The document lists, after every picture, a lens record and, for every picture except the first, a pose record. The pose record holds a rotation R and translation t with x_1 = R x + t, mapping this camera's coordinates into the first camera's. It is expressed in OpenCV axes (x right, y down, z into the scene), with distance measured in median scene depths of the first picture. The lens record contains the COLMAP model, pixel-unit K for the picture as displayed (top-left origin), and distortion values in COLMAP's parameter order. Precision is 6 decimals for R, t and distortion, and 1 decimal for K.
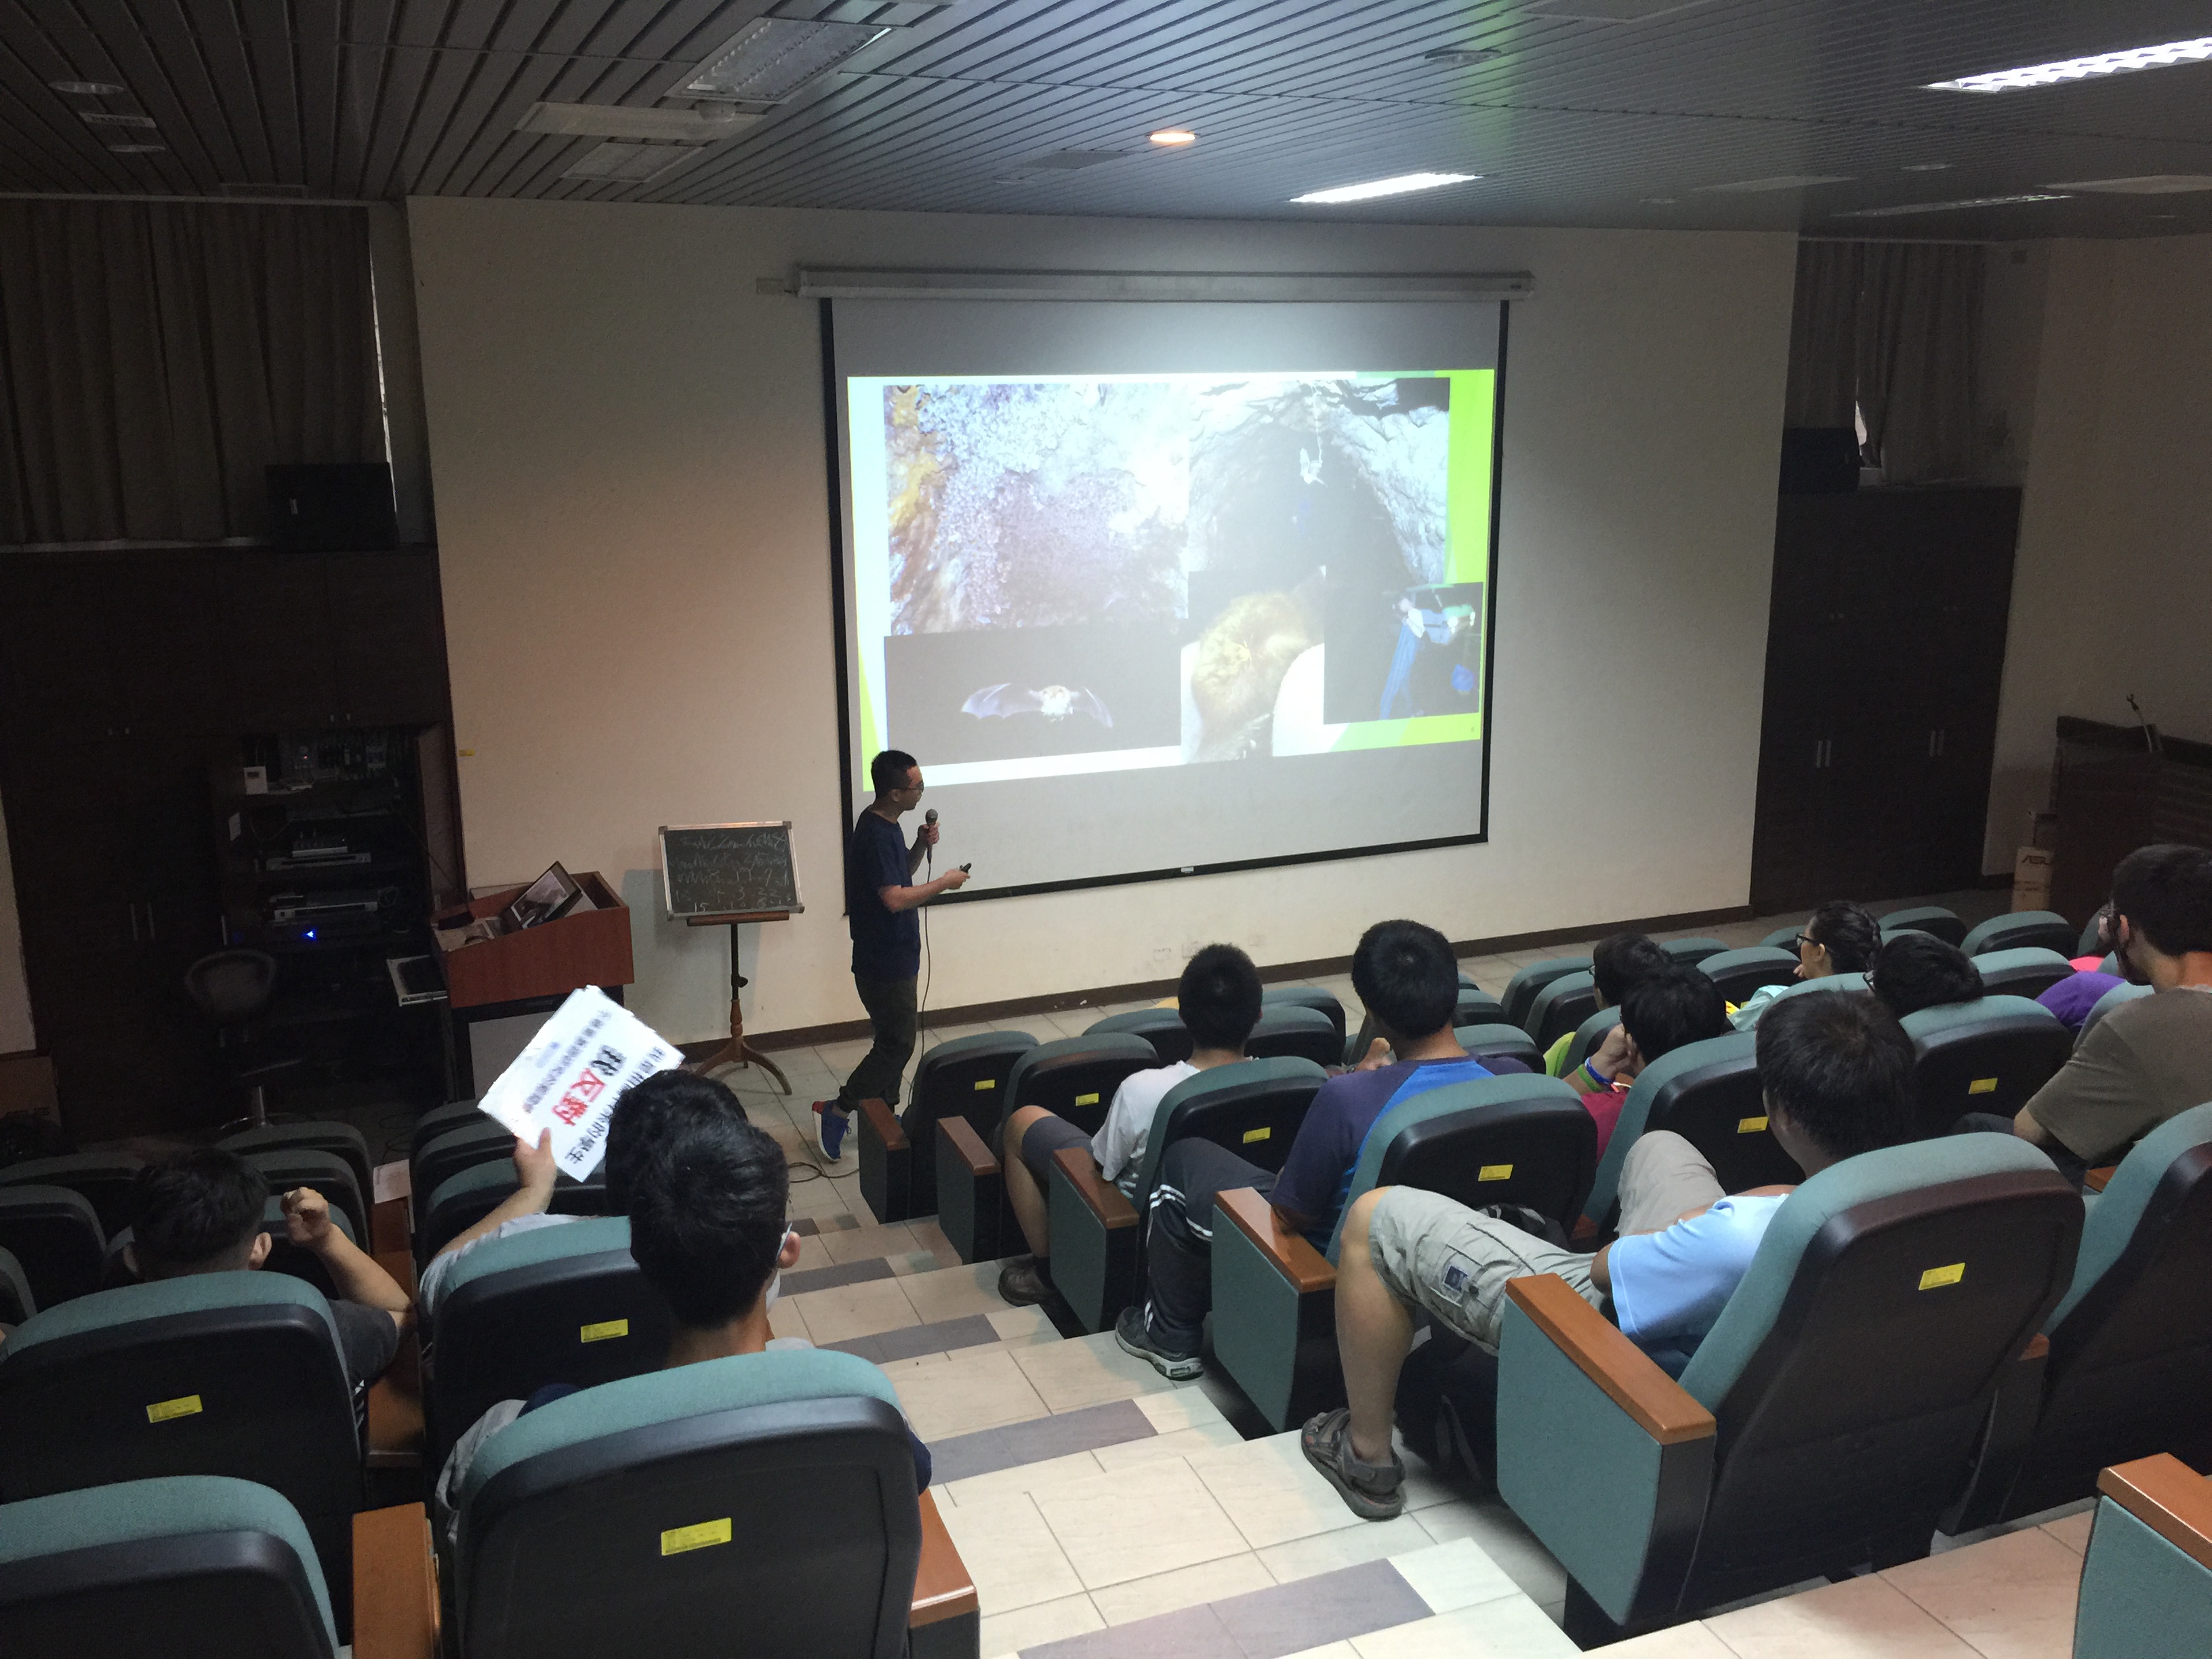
lens RADIAL K [[1899.1, 0, 1102.8], [0, 1899.1, 833.9], [0, 0, 1]] dist [0.083199, -0.136408]
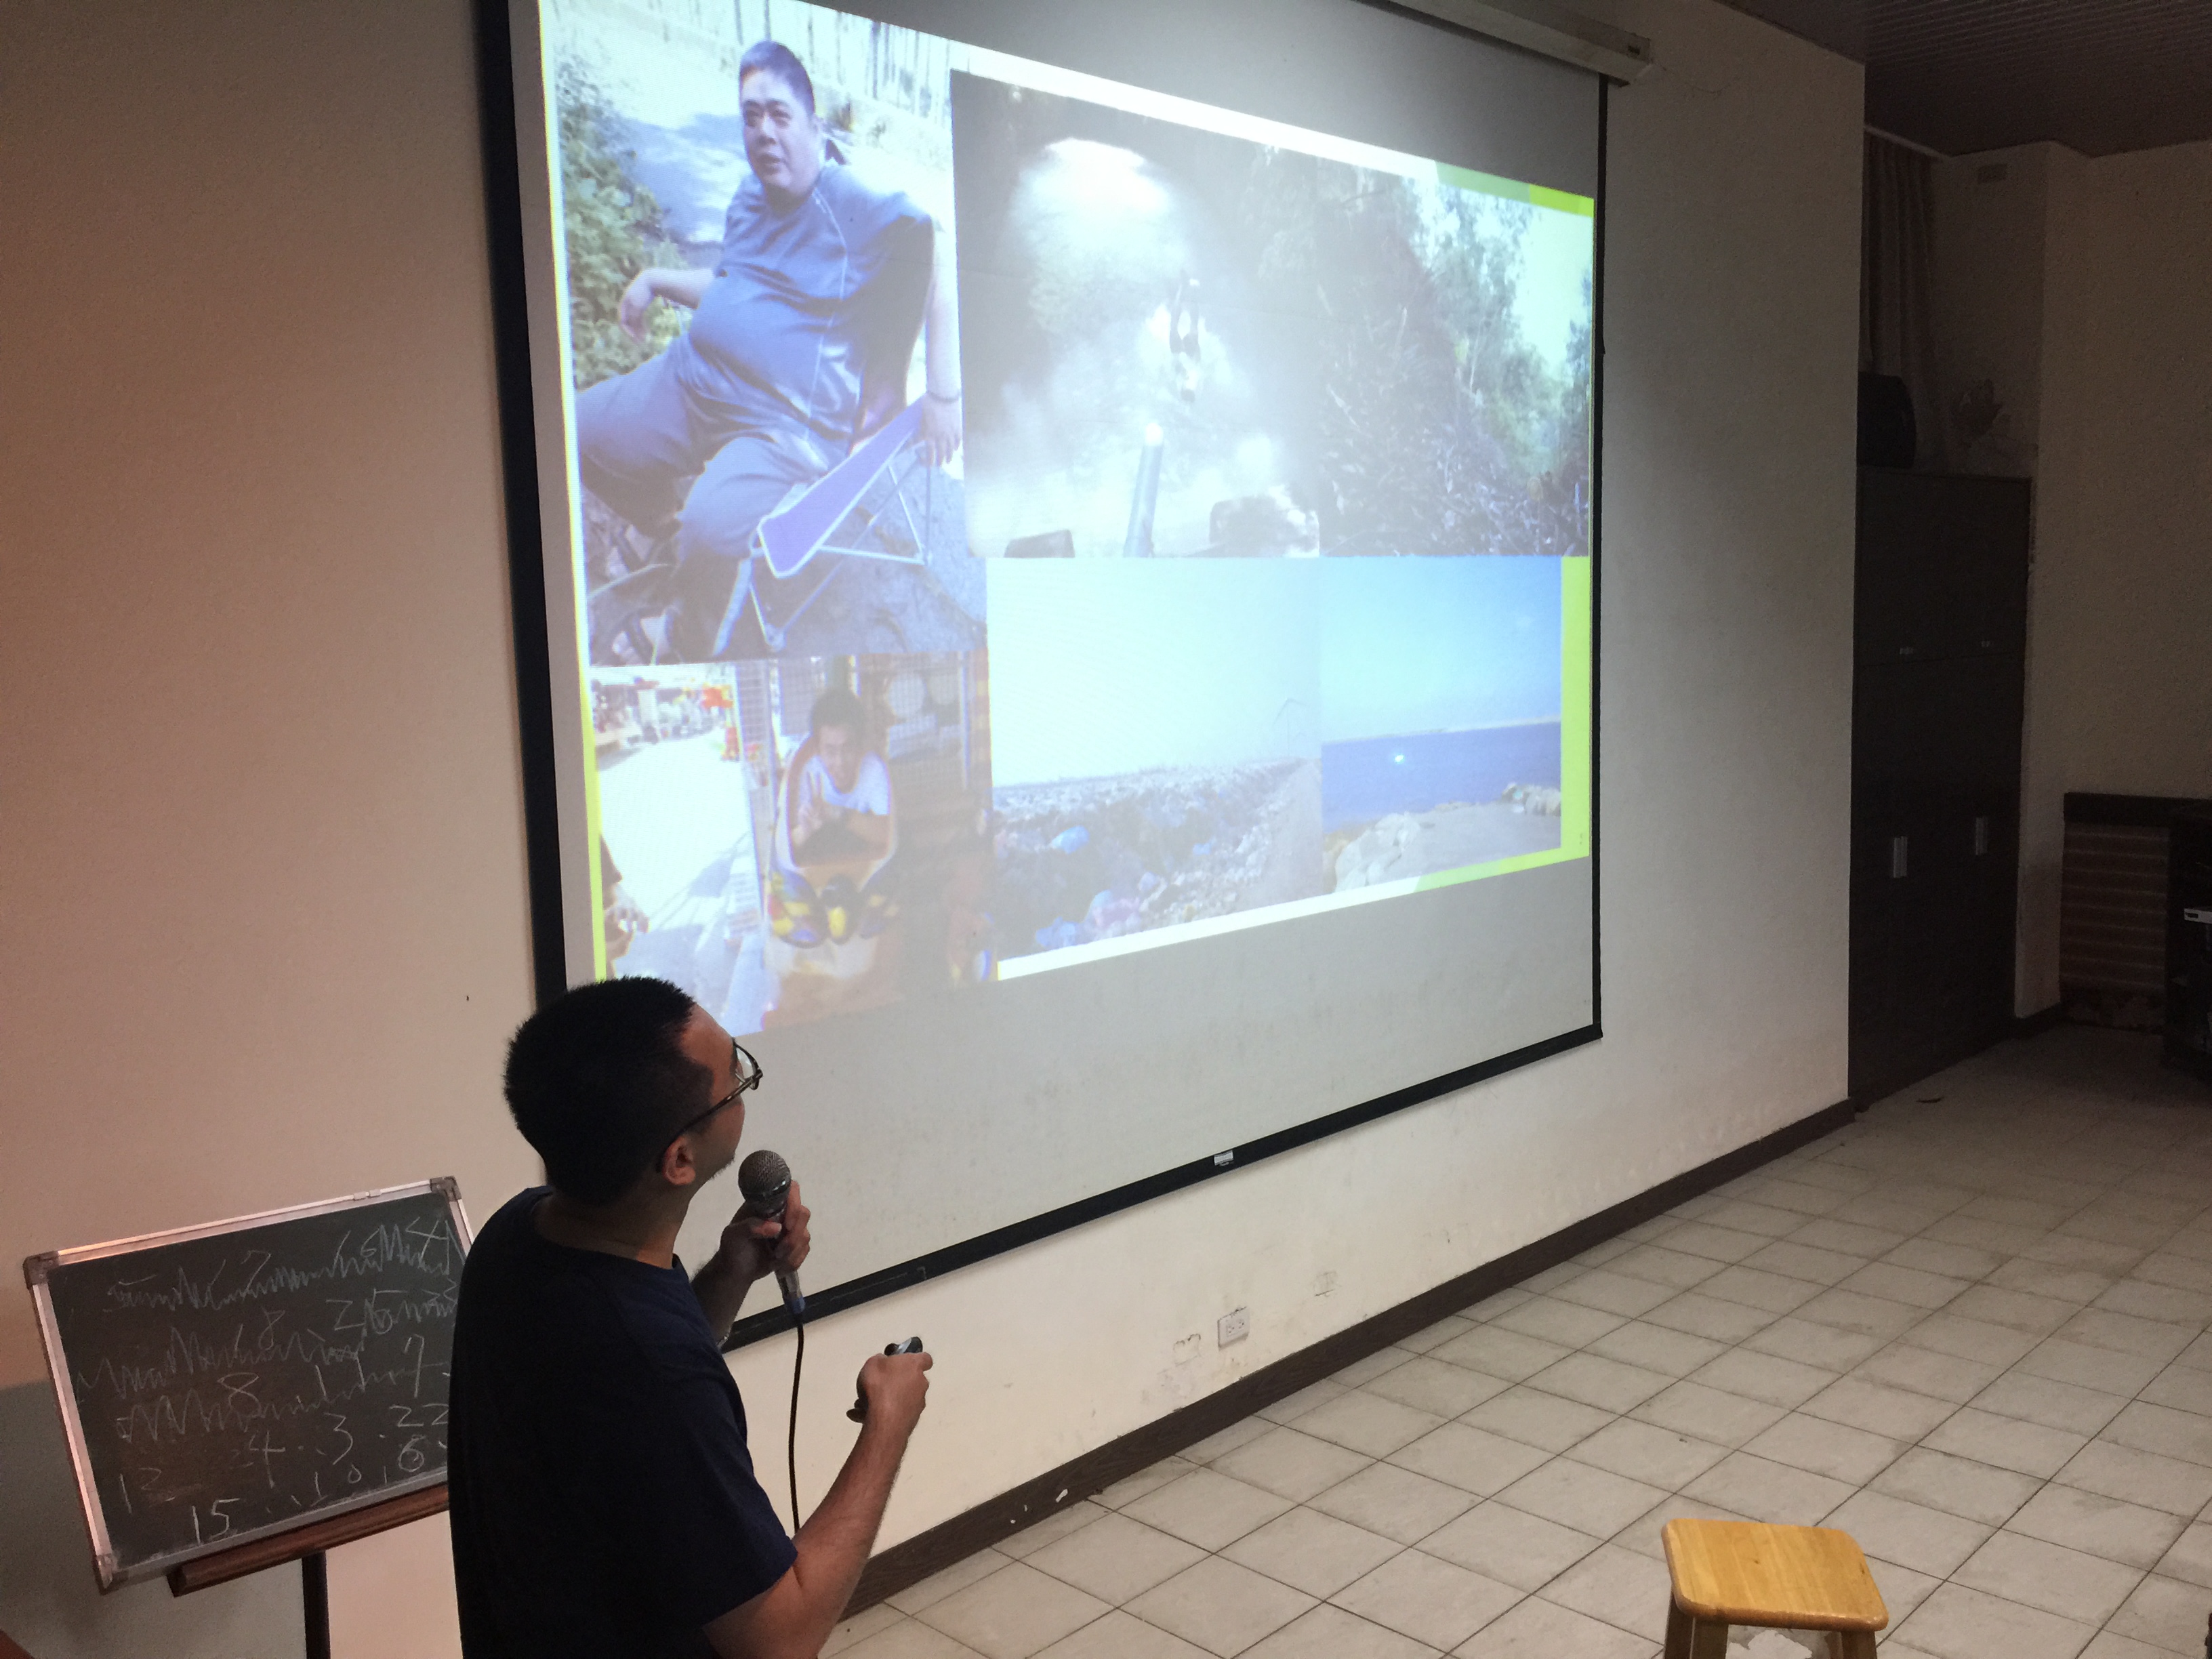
lens RADIAL K [[1905.1, 0, 1106.0], [0, 1905.1, 829.5], [0, 0, 1]] dist [0.087614, -0.159046]
pose [[0.911966, -0.063904, 0.405257, -0.172311], [0.114407, 0.988222, -0.101624, -0.017278], [-0.393990, 0.139042, 0.908537, 0.575108]]
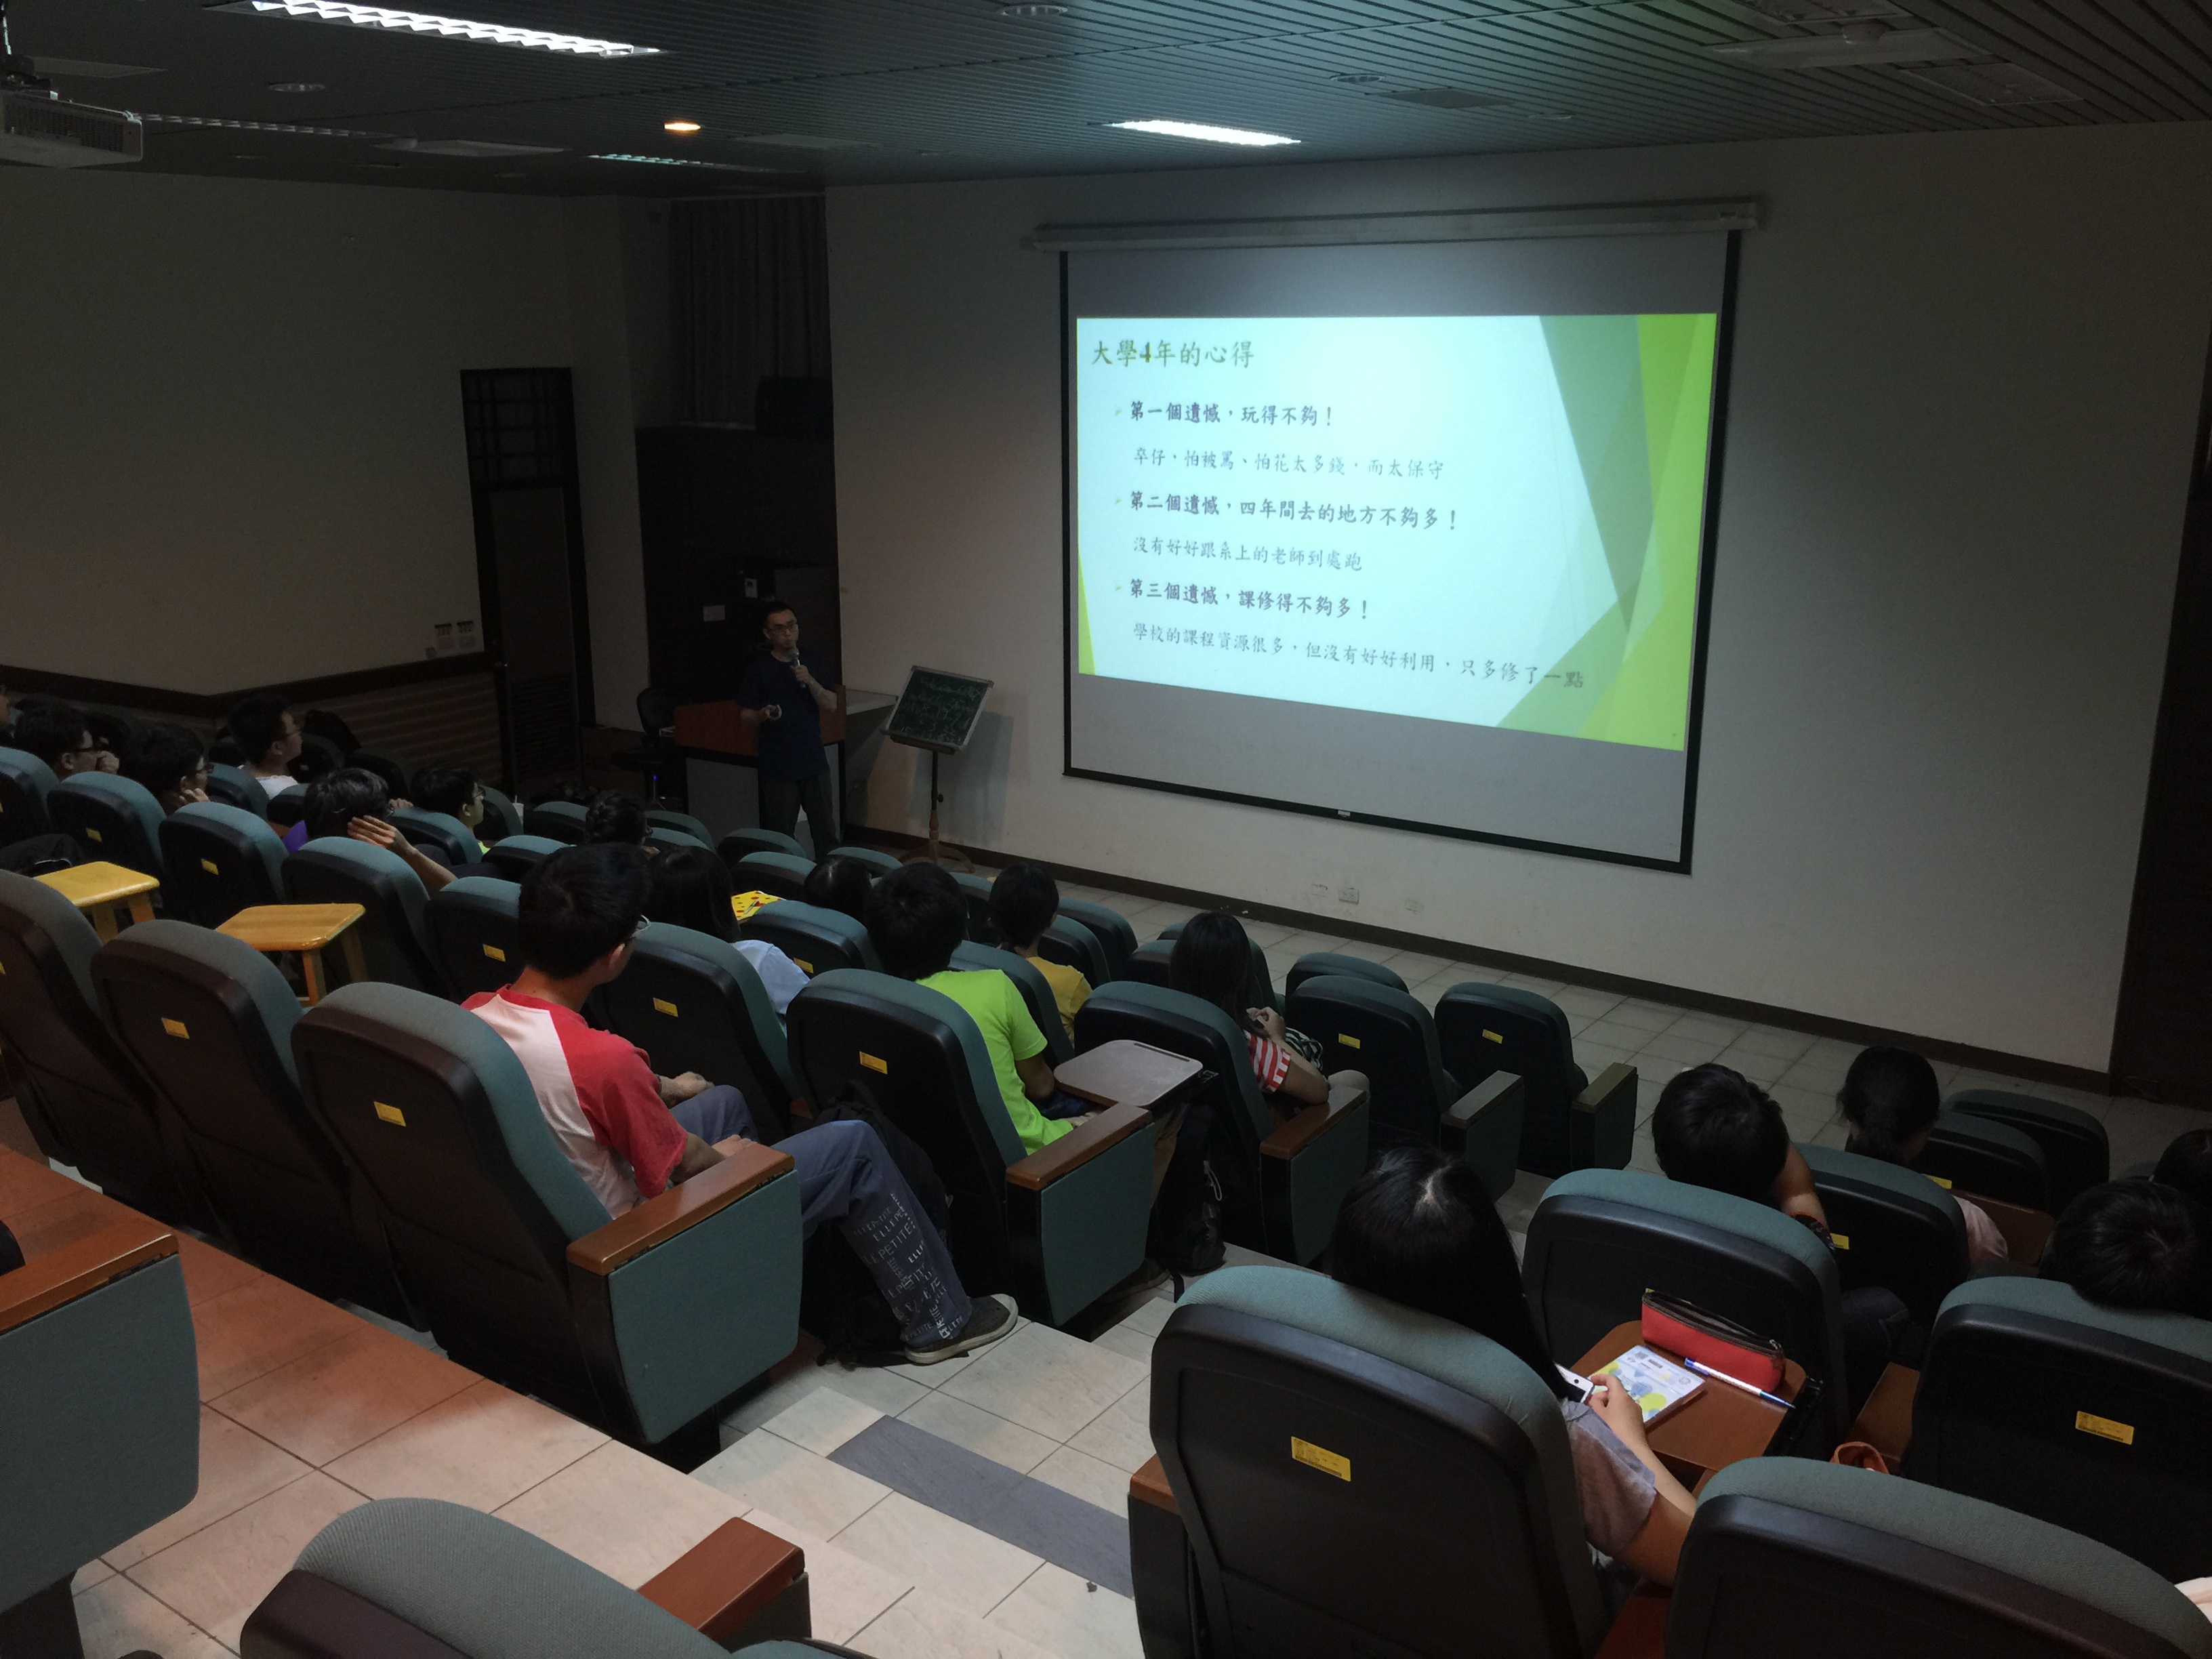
lens RADIAL K [[1923.4, 0, 1106.0], [0, 1923.4, 829.5], [0, 0, 1]] dist [0.106678, -0.212139]
pose [[0.544500, 0.222330, -0.808758, 0.814447], [-0.200125, 0.970818, 0.132146, -0.083630], [0.814537, 0.089899, 0.573104, 0.316718]]
